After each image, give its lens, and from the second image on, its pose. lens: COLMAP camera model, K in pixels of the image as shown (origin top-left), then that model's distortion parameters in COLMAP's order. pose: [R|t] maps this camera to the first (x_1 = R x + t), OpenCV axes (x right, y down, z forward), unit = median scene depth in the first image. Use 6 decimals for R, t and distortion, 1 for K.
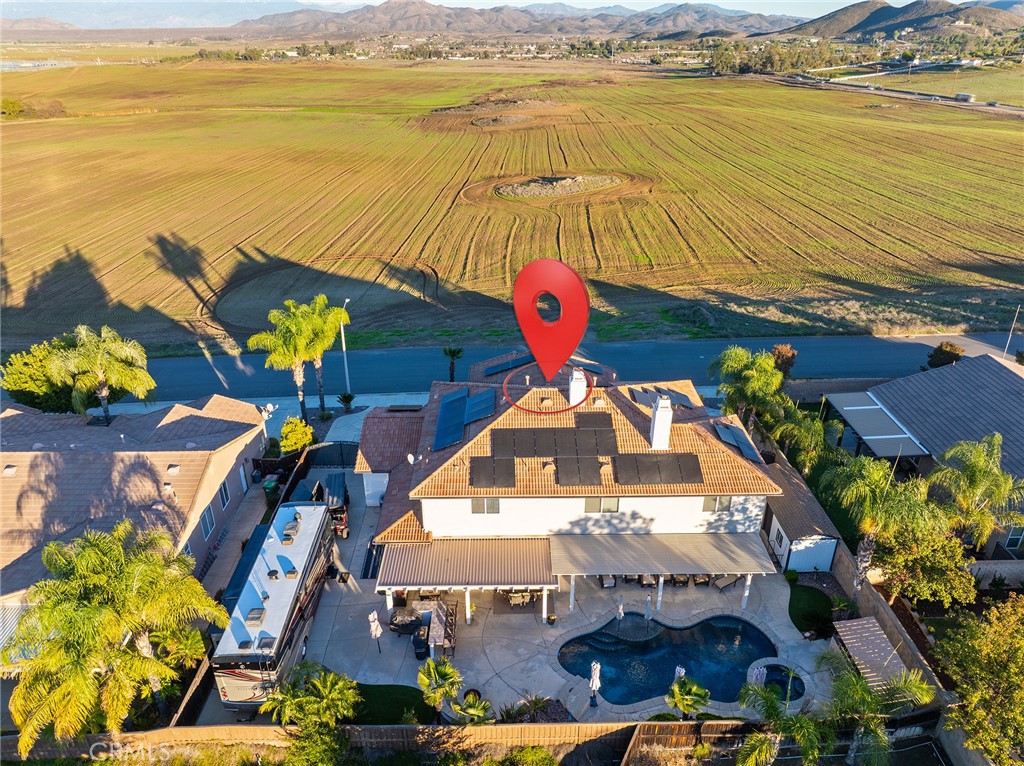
lens RADIAL K [[726.2, 0, 512.2], [0, 726.2, 361.1], [0, 0, 1]] dist [-0.049466, 0.024543]
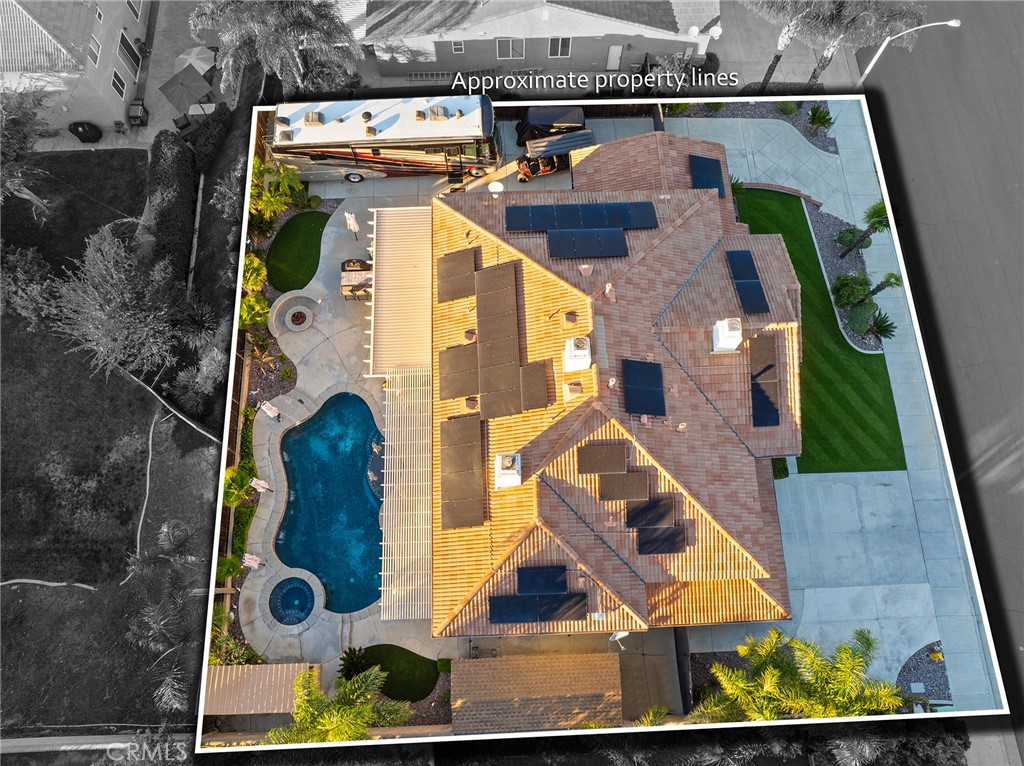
lens RADIAL K [[726.2, 0, 512.6], [0, 726.2, 385.5], [0, 0, 1]] dist [-0.049466, 0.024543]
pose [[0.017193, 0.951669, -0.306645, 0.324596], [-0.411781, 0.286213, 0.865170, -0.515312], [0.911121, 0.111395, 0.396800, 0.679427]]
